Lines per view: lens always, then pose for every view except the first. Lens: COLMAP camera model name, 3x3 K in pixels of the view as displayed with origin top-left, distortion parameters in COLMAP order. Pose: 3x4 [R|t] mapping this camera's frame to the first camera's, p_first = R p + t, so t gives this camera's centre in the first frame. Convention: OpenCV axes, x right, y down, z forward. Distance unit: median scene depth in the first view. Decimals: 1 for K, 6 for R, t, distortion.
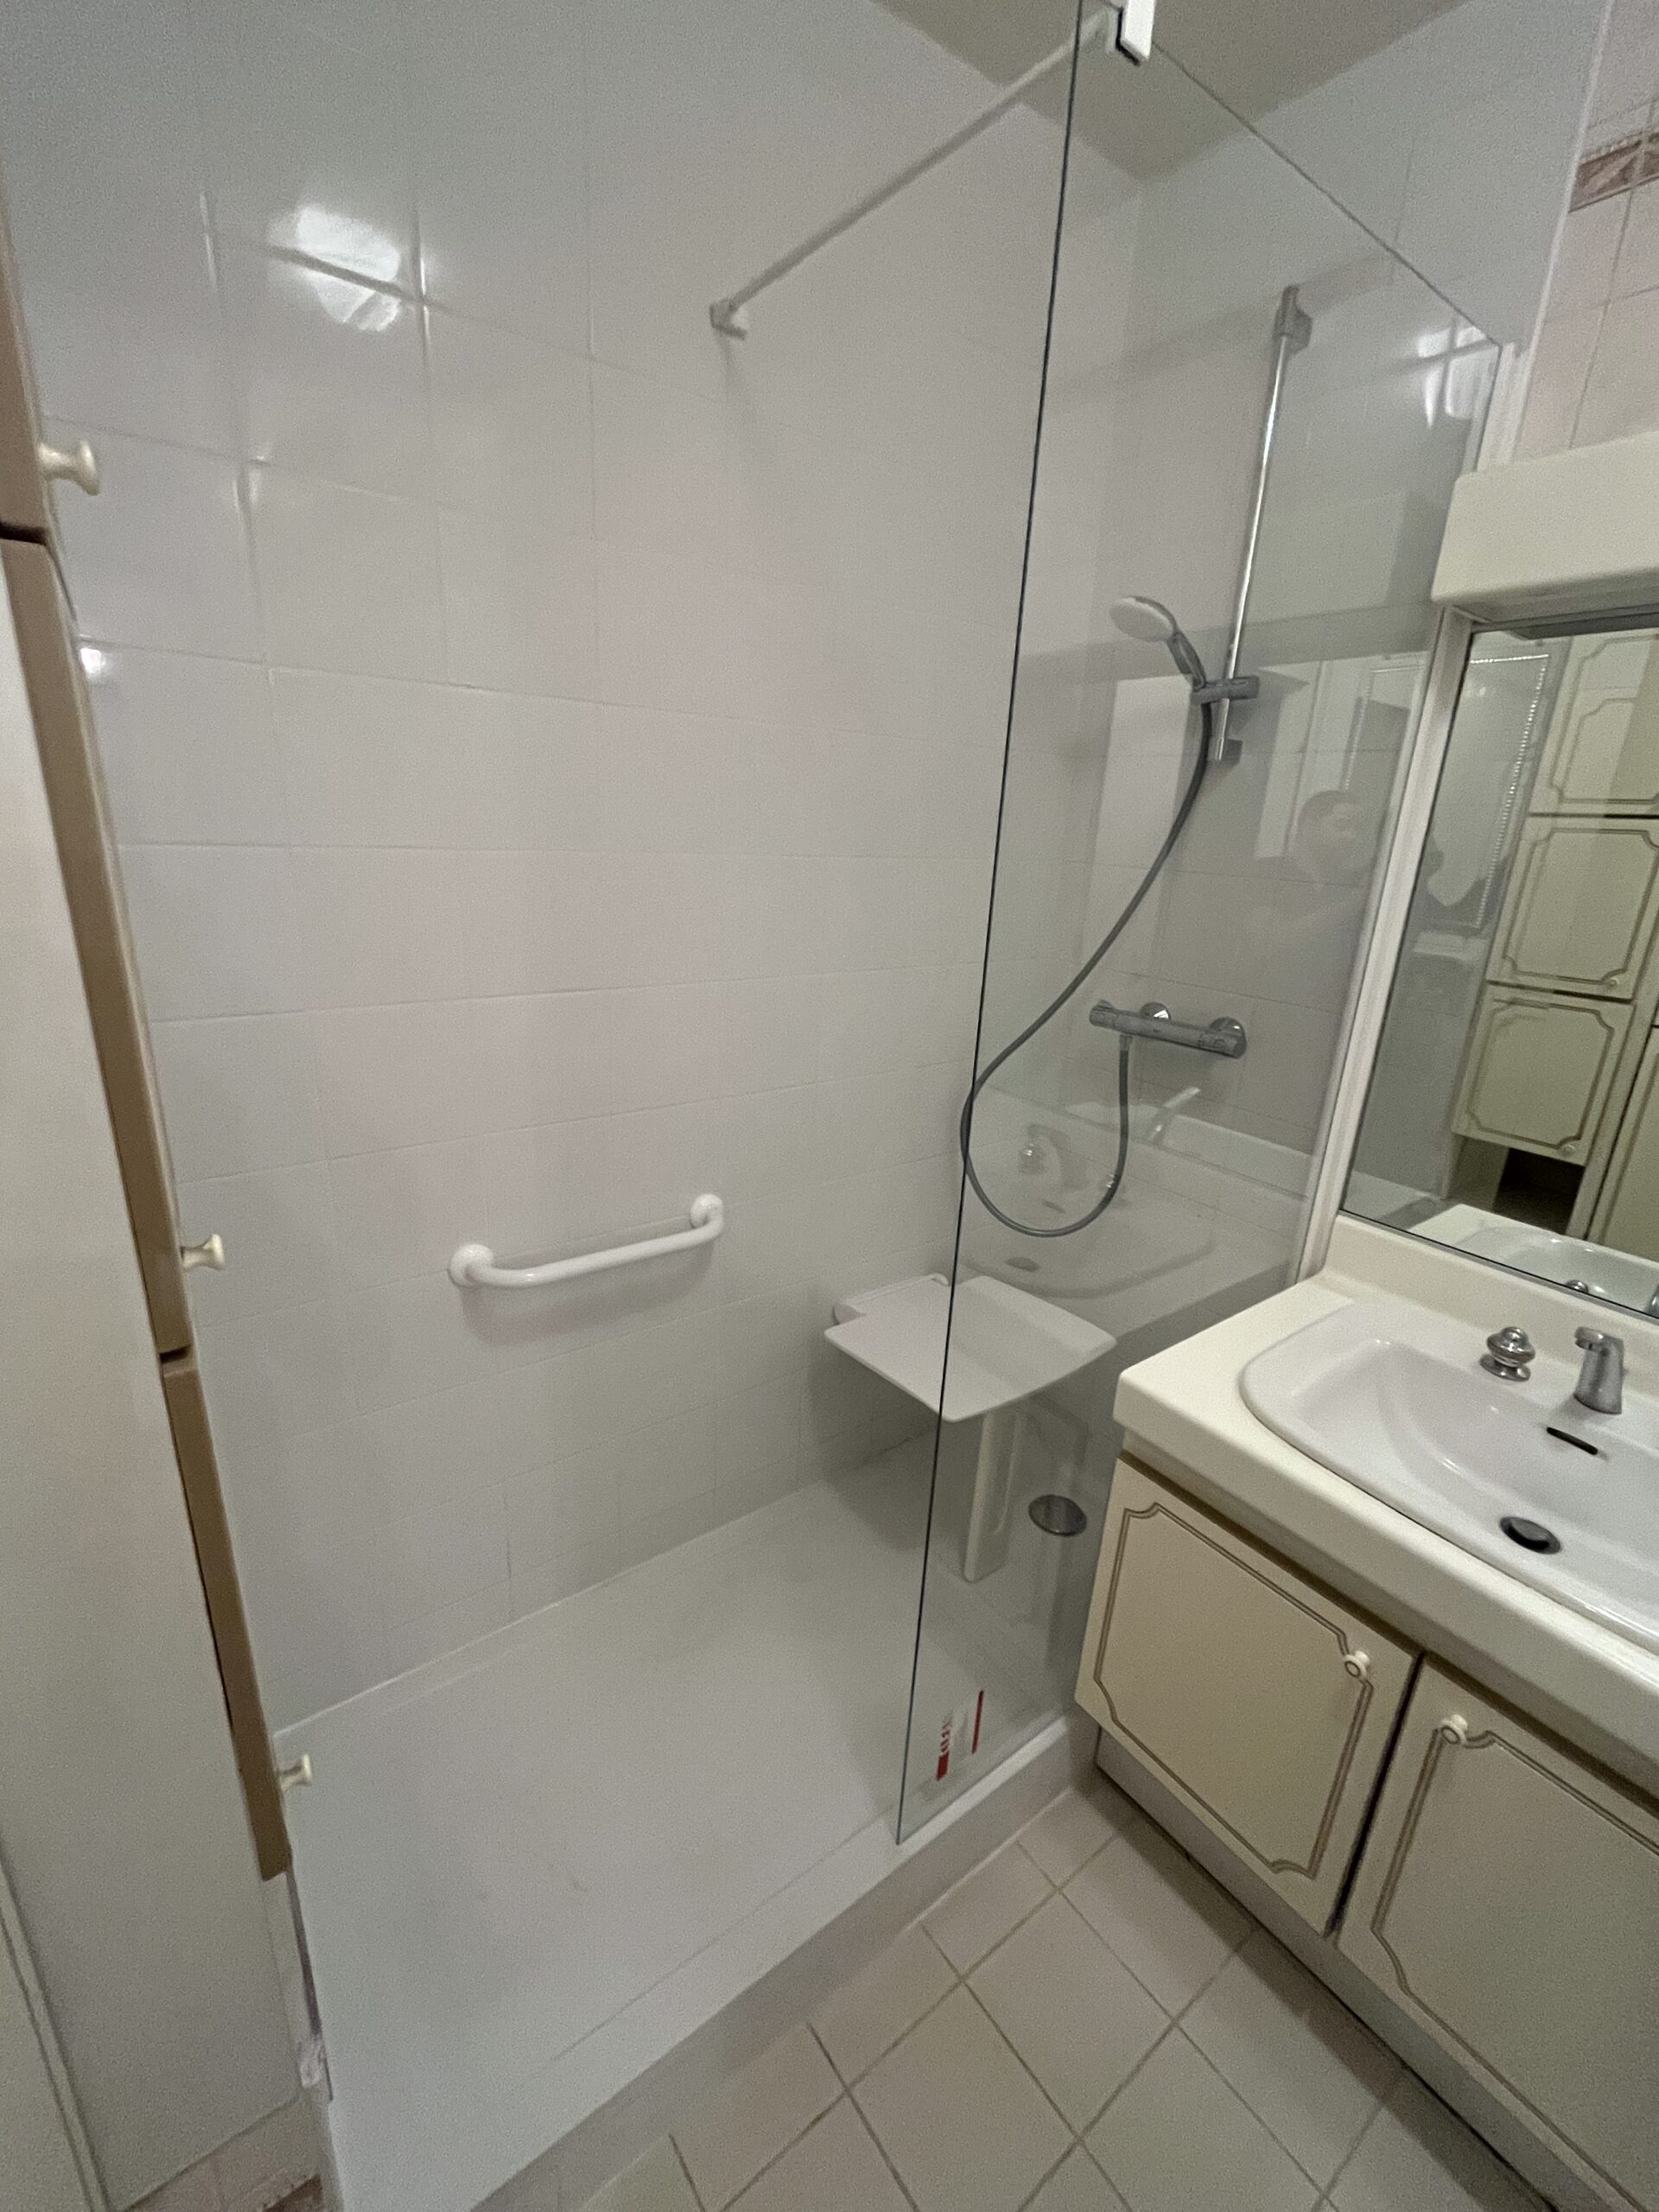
lens RADIAL K [[932.0, 0, 826.0], [0, 932.0, 1102.0], [0, 0, 1]] dist [0.001040, 0.000079]
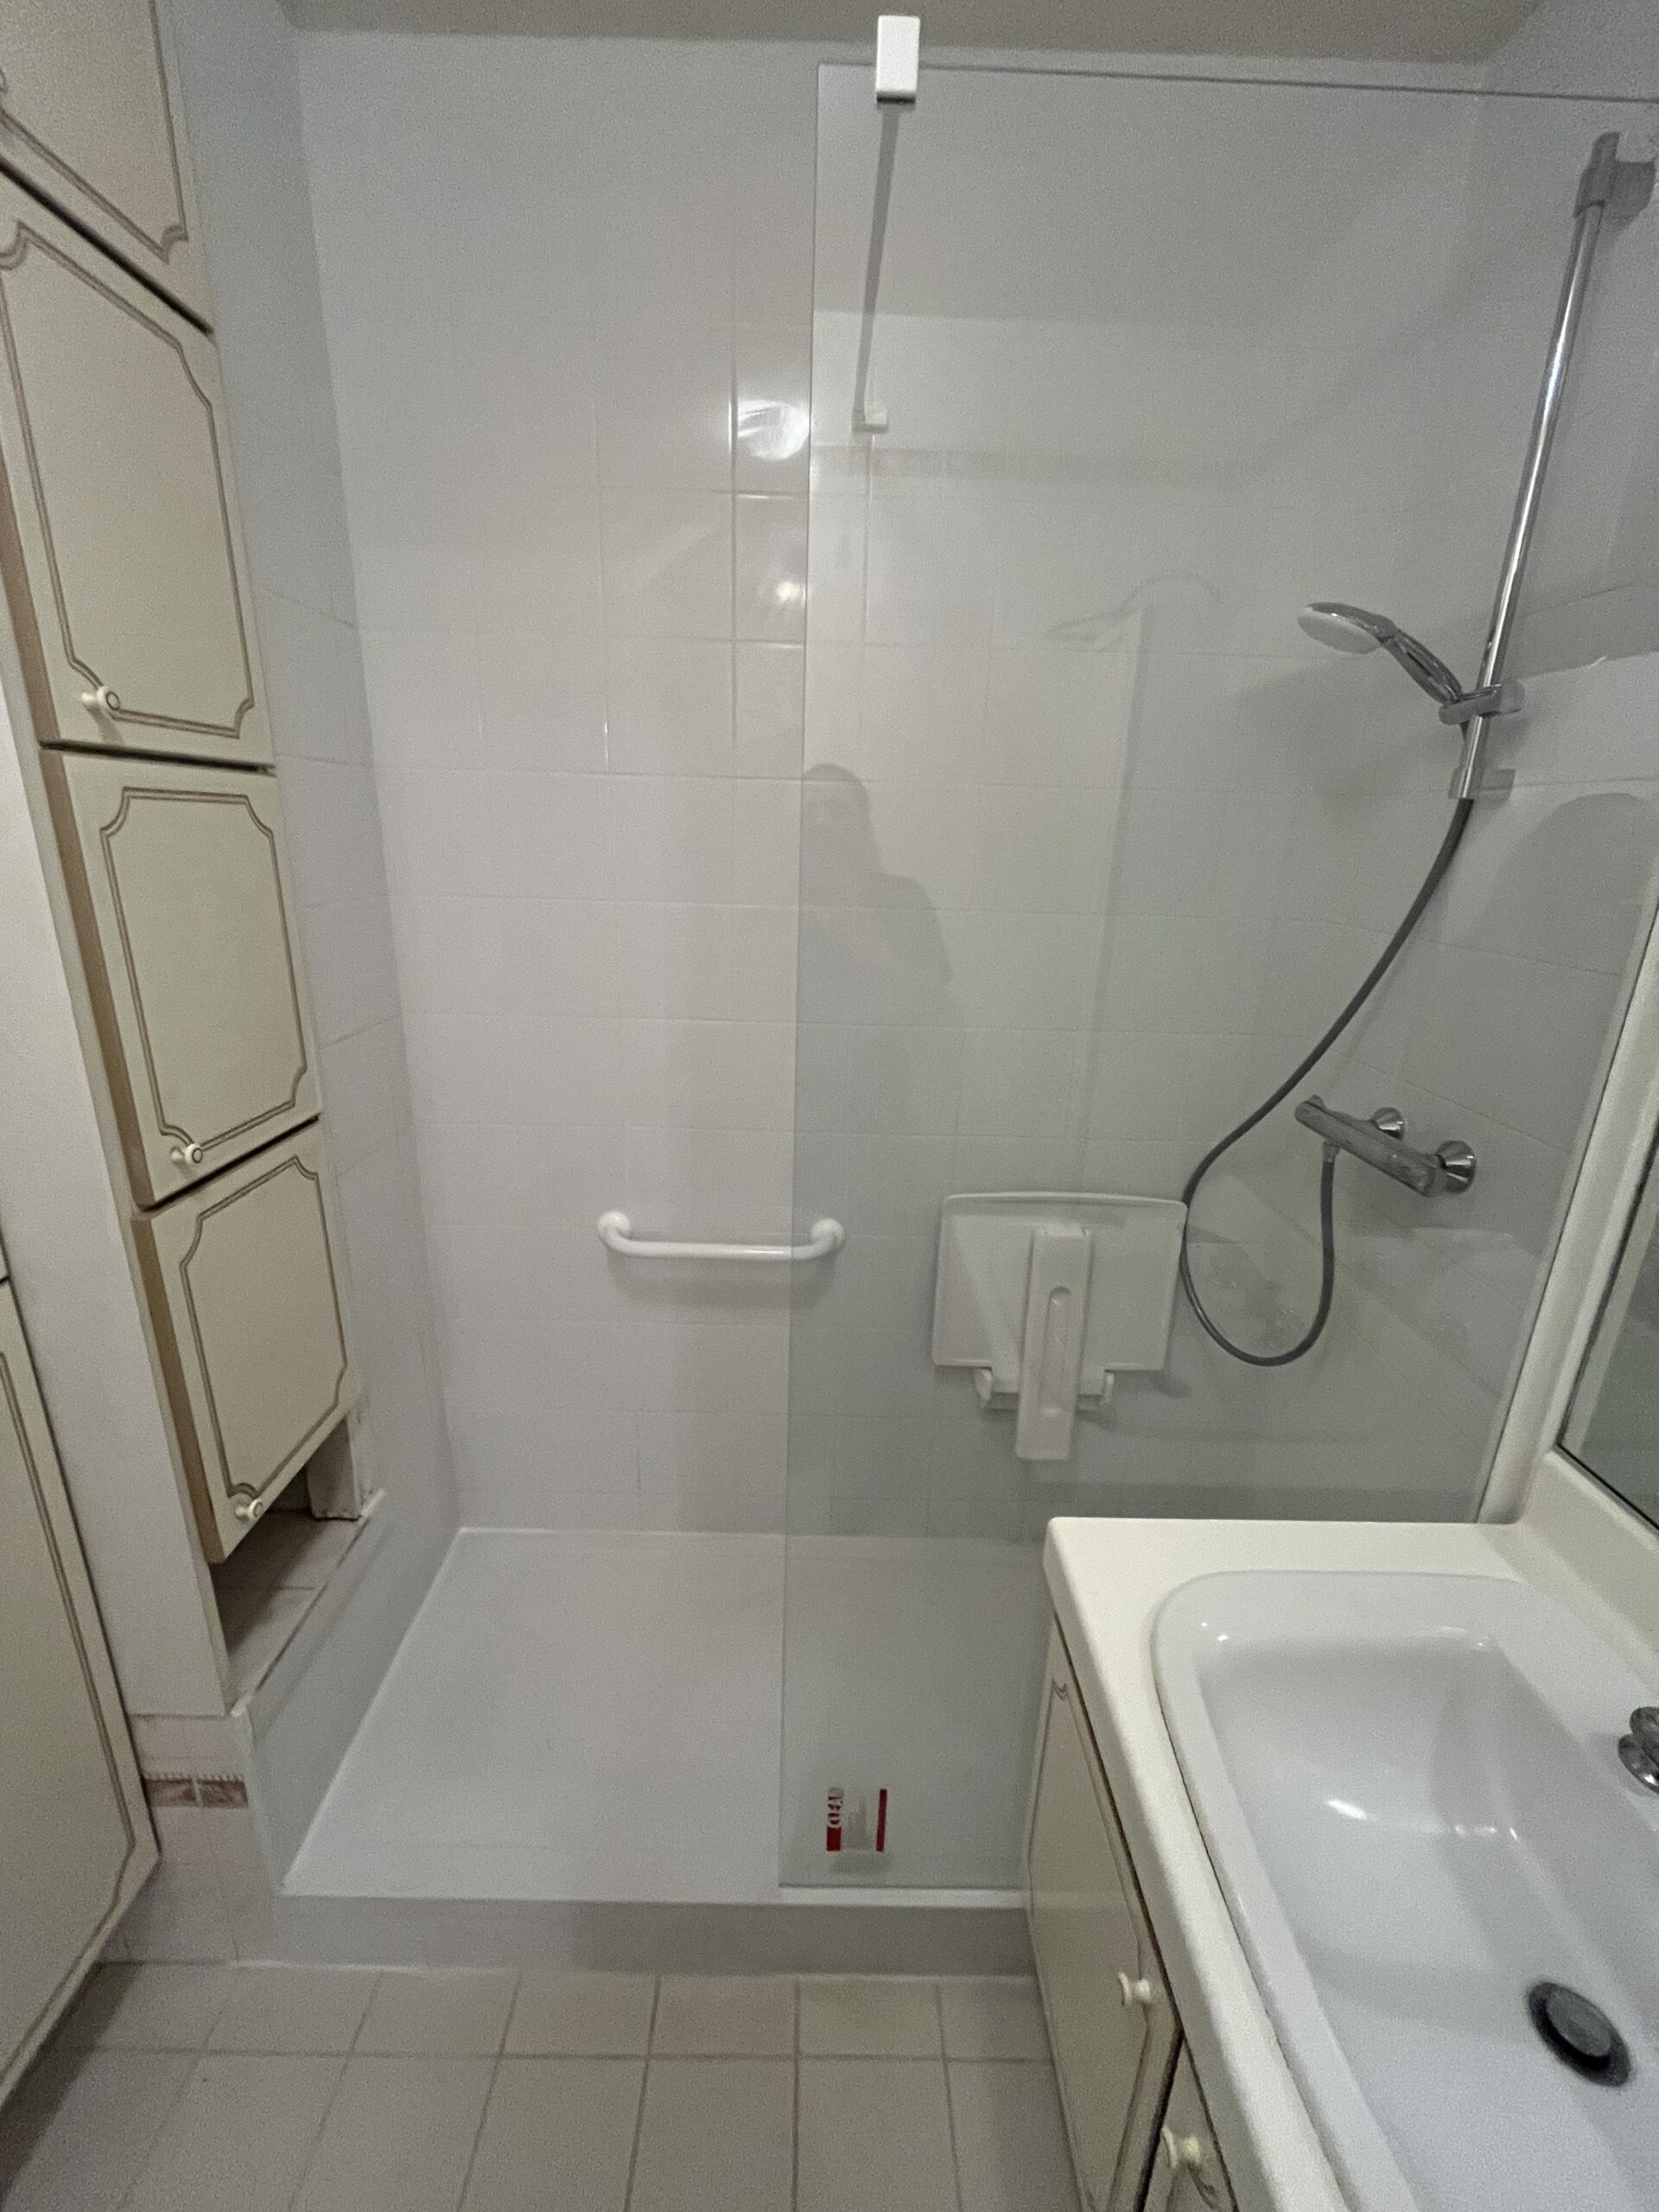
lens RADIAL K [[892.5, 0, 829.5], [0, 892.5, 1106.0], [0, 0, 1]] dist [-0.001450, -0.000552]
pose [[0.812290, 0.148036, -0.564154, 0.462138], [-0.162990, 0.986332, 0.024138, -0.059334], [0.560017, 0.072344, 0.825316, 0.148320]]
